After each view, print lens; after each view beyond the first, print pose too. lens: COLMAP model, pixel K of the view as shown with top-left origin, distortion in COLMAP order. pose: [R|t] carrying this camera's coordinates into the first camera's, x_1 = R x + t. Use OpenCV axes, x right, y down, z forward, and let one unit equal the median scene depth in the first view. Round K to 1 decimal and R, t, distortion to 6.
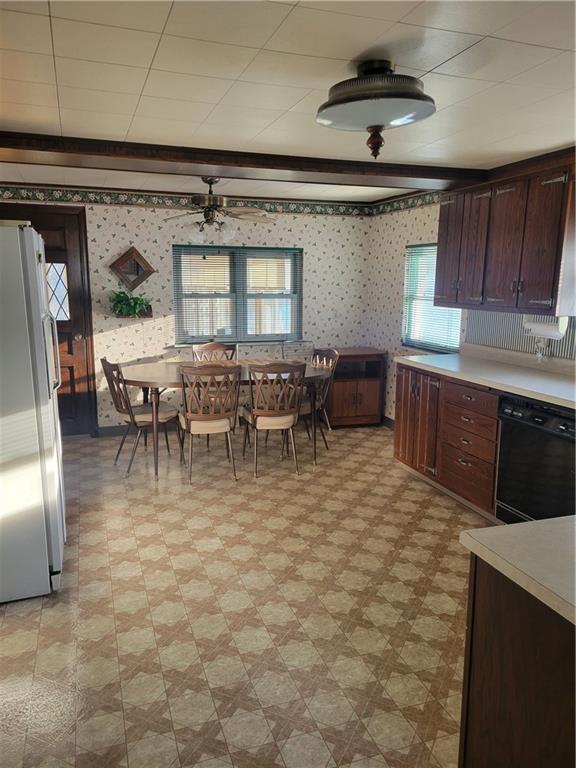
lens RADIAL K [[591.5, 0, 288.0], [0, 591.5, 384.0], [0, 0, 1]] dist [-0.003217, -0.001815]
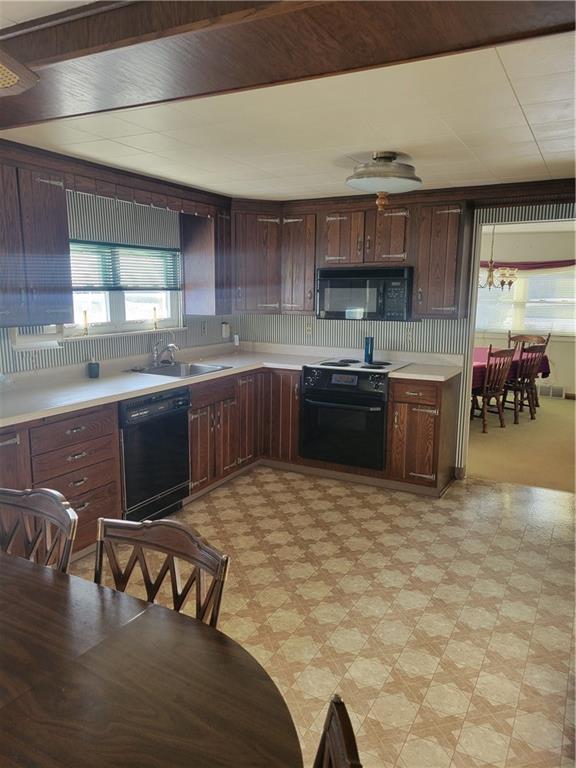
lens RADIAL K [[545.6, 0, 287.0], [0, 545.6, 454.3], [0, 0, 1]] dist [0.034028, -0.002665]
pose [[-0.672445, -0.235989, 0.701518, -0.550462], [0.116758, 0.902119, 0.415390, -0.291355], [-0.730880, 0.361234, -0.579071, 1.597761]]
